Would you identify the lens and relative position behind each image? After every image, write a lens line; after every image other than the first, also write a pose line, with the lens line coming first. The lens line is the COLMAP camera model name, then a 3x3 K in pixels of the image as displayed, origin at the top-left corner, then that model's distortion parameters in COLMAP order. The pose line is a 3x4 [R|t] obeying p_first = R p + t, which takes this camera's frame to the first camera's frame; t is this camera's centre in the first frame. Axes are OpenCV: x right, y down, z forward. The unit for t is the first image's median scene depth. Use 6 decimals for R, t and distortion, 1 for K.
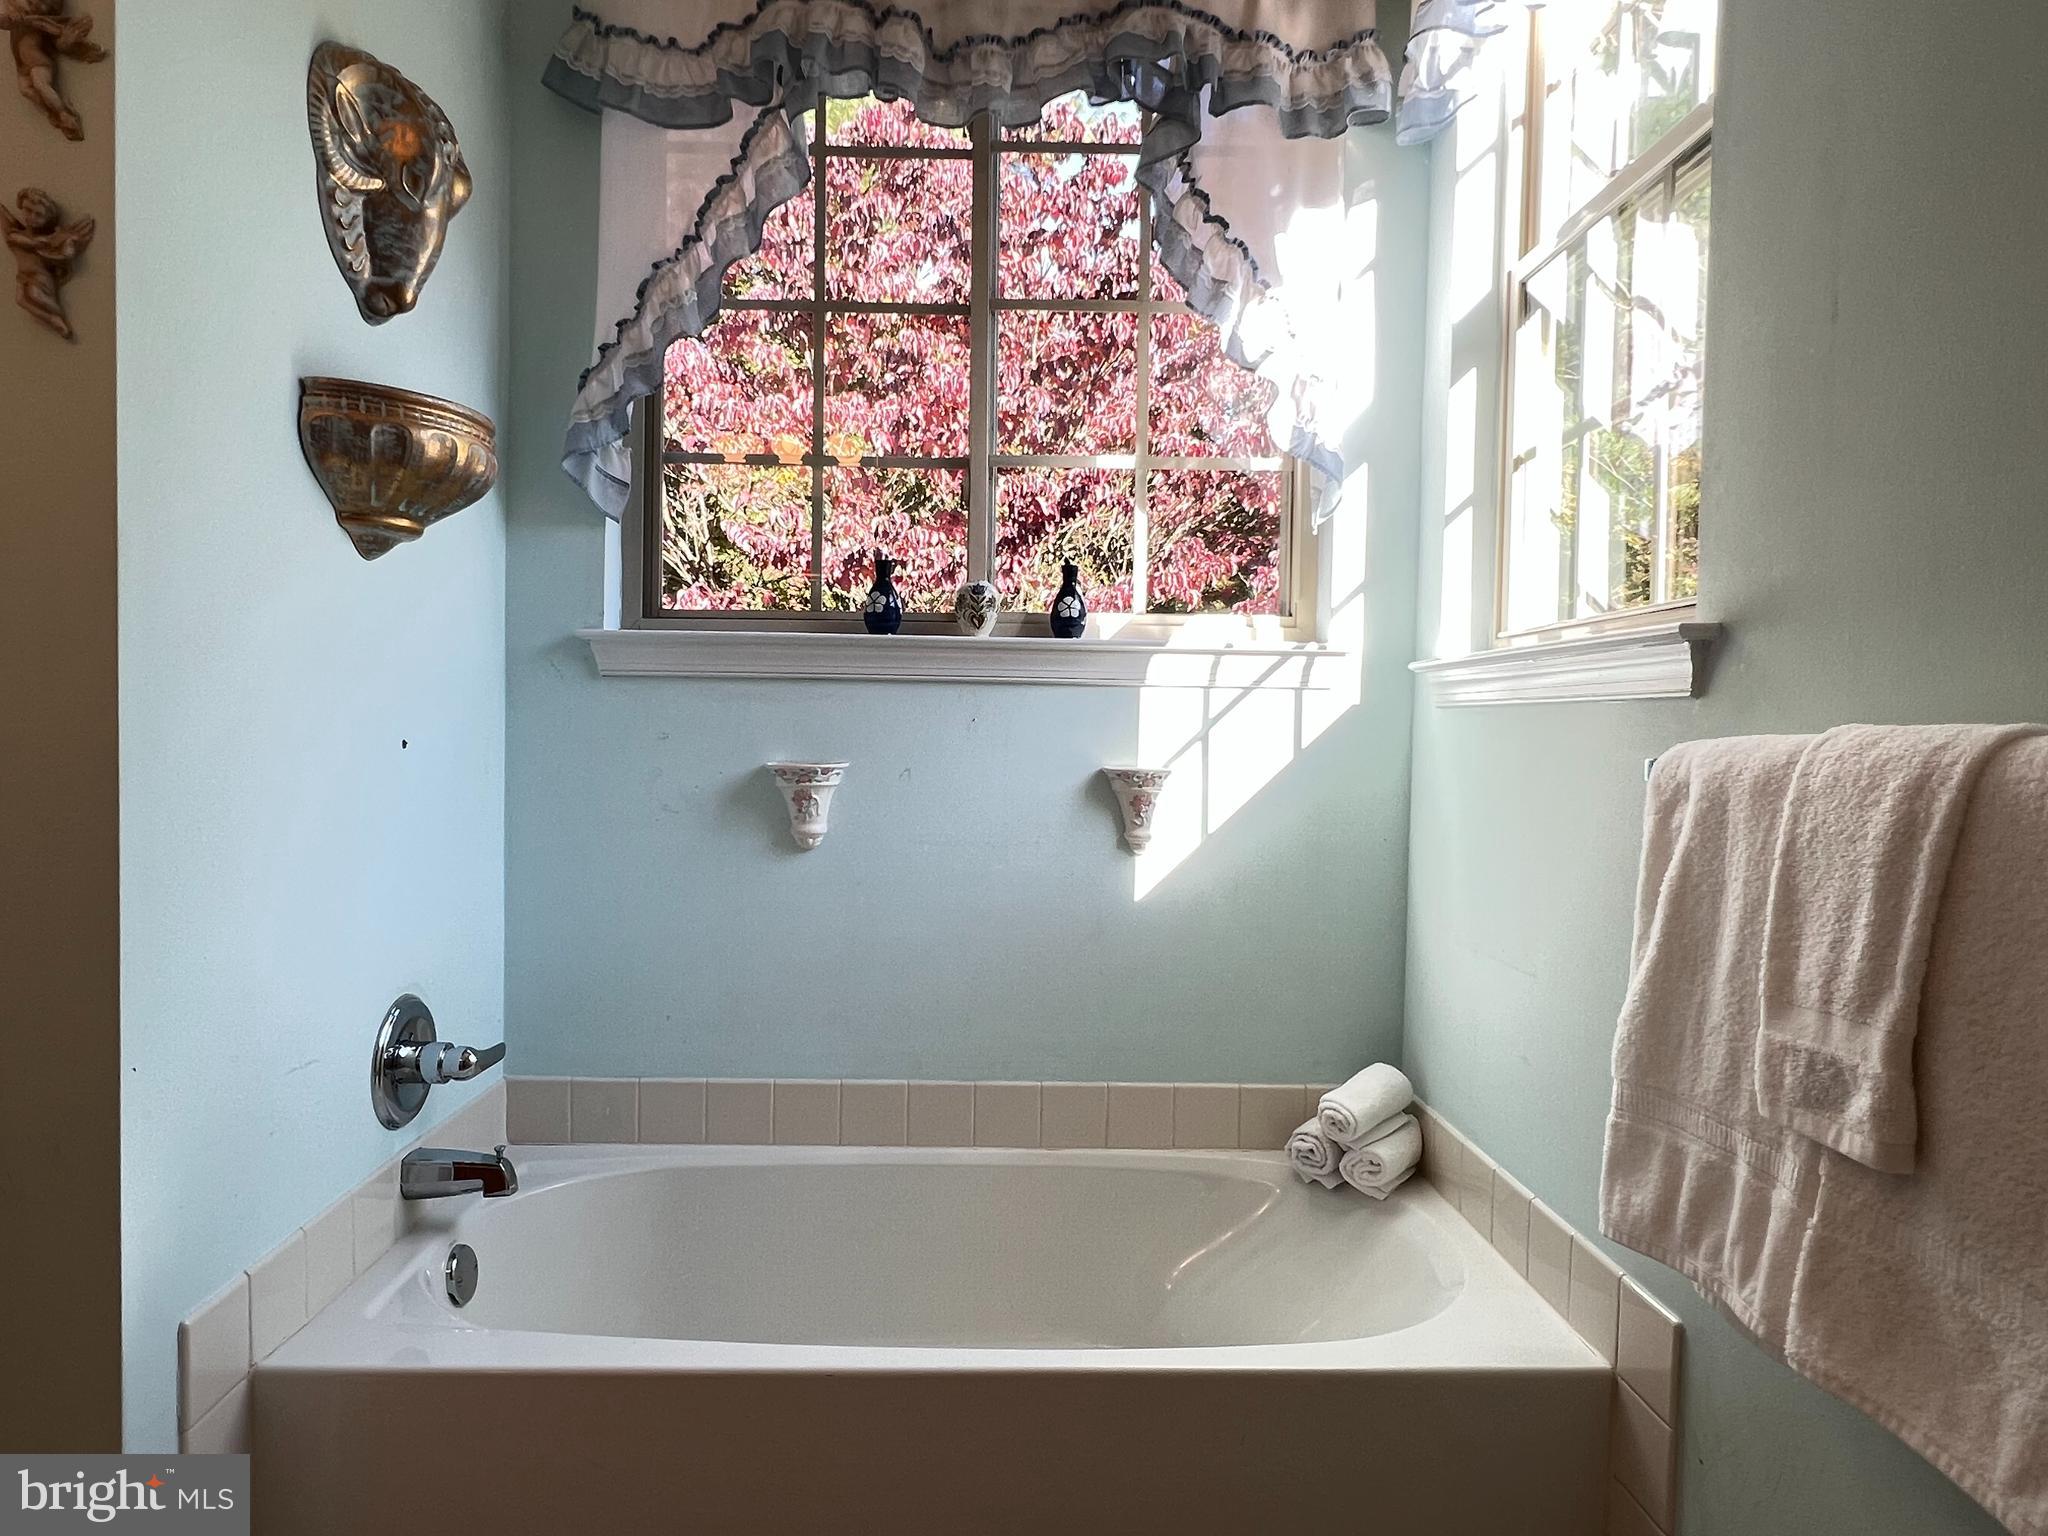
lens RADIAL K [[1205.0, 0, 1024.0], [0, 1205.0, 768.0], [0, 0, 1]] dist [-0.000513, -0.001913]
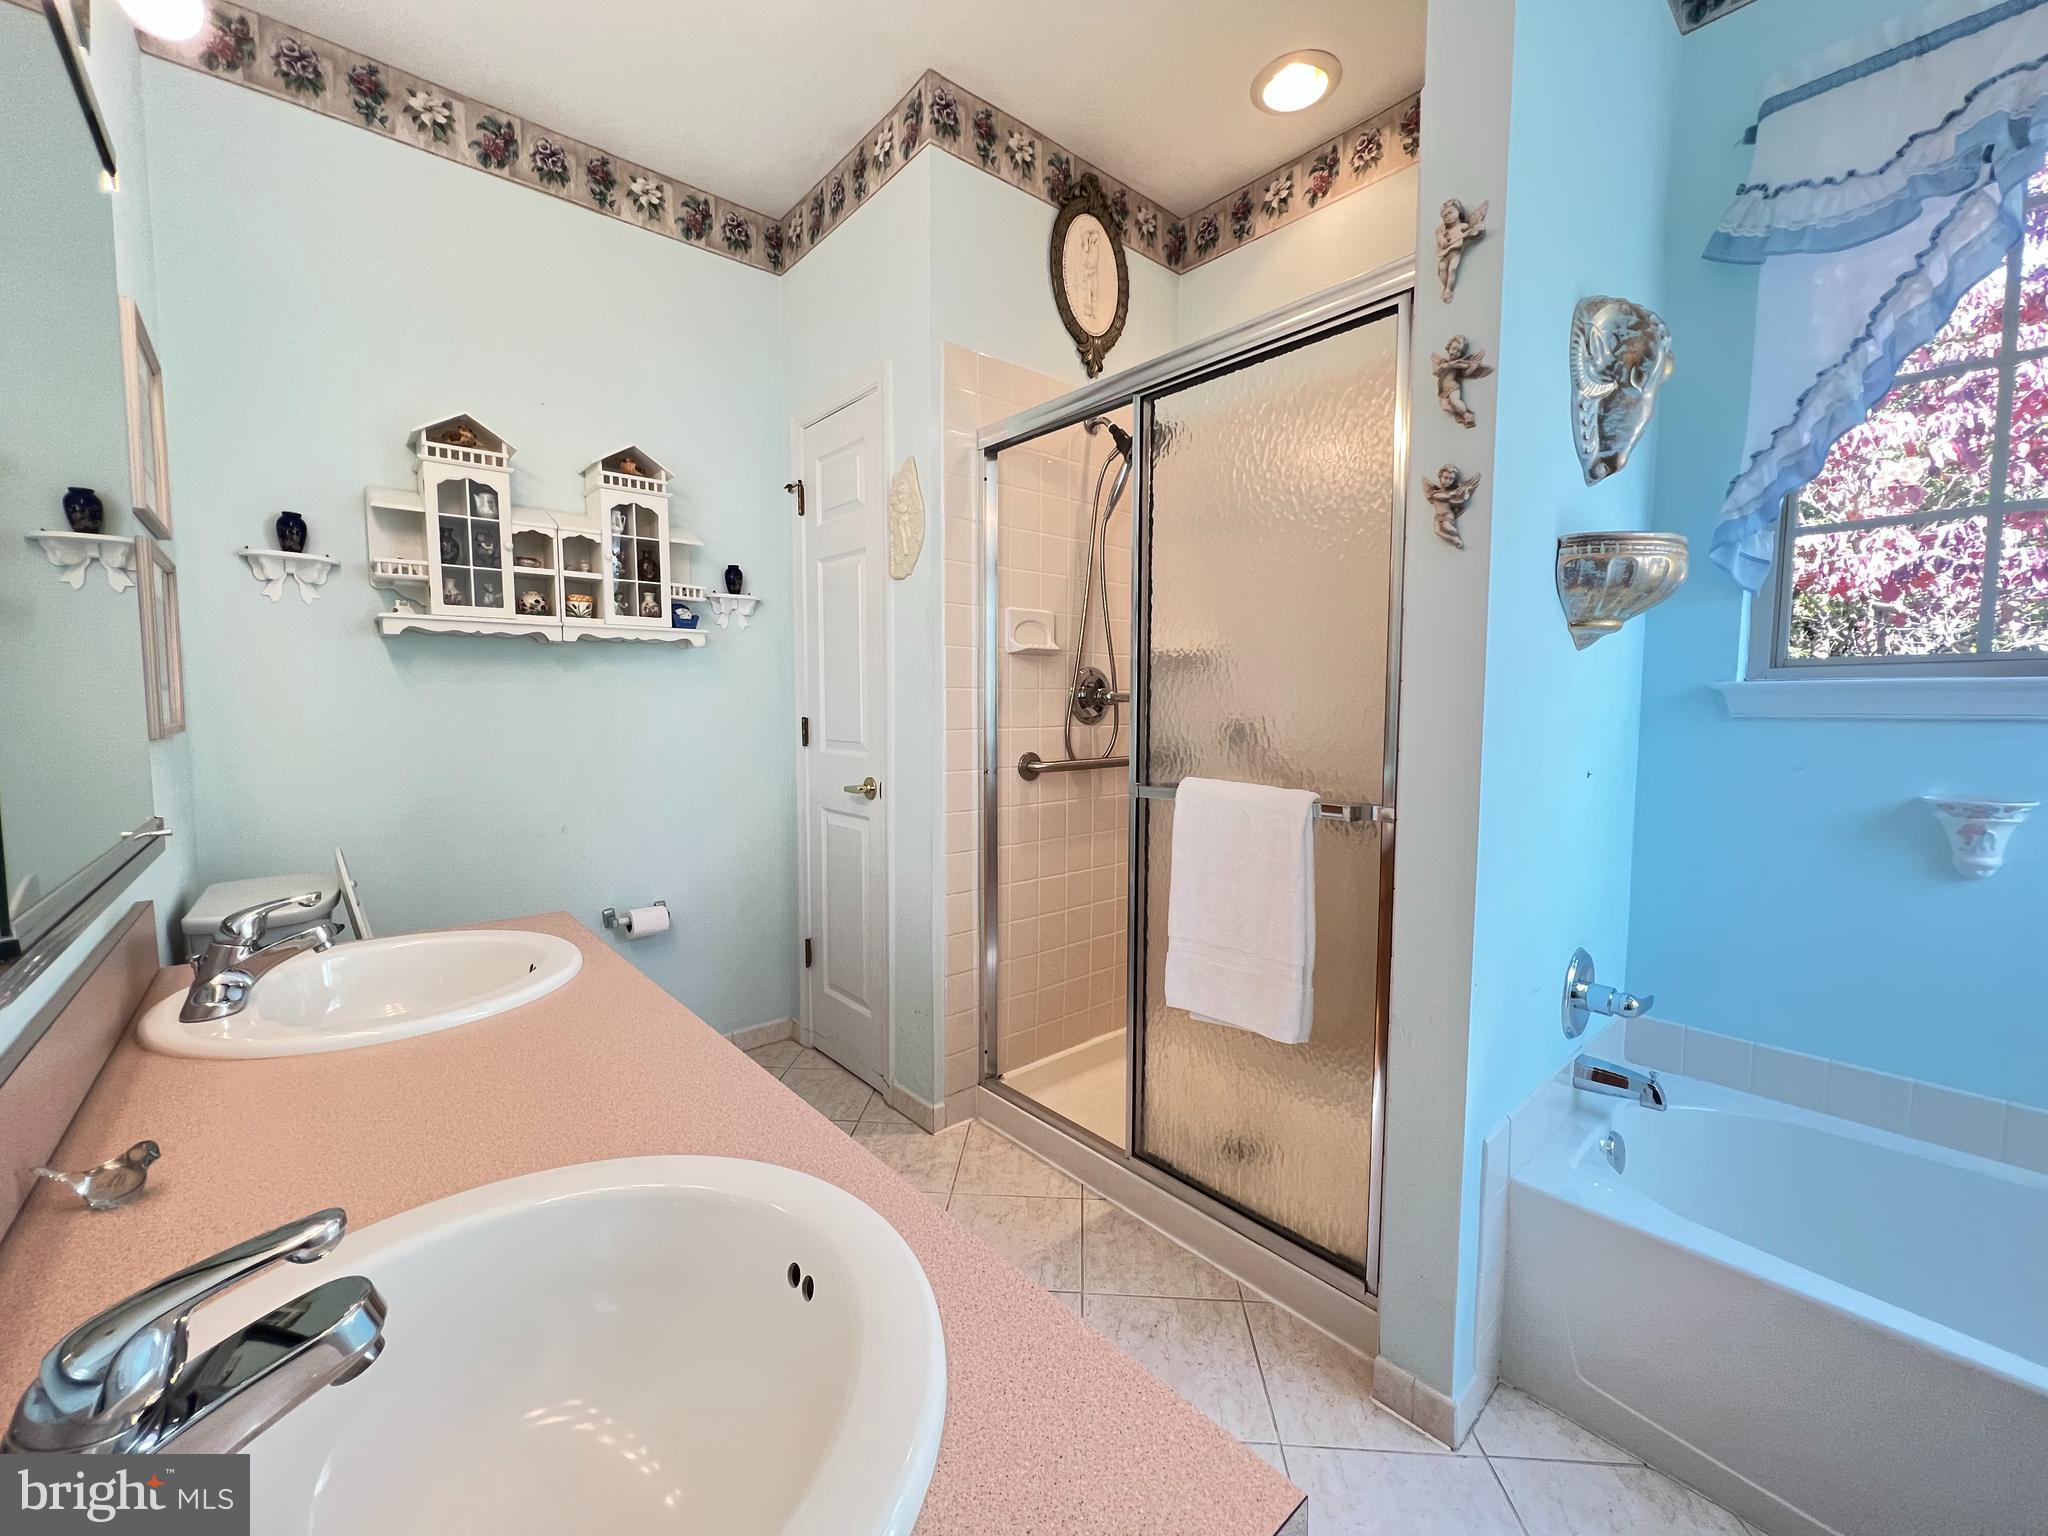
lens RADIAL K [[827.3, 0, 1019.1], [0, 827.3, 766.5], [0, 0, 1]] dist [-0.002483, 0.000292]
pose [[0.636757, 0.040310, -0.770011, -0.182612], [-0.015508, 0.999100, 0.039478, -0.056177], [0.770909, -0.013196, 0.636809, -0.141414]]
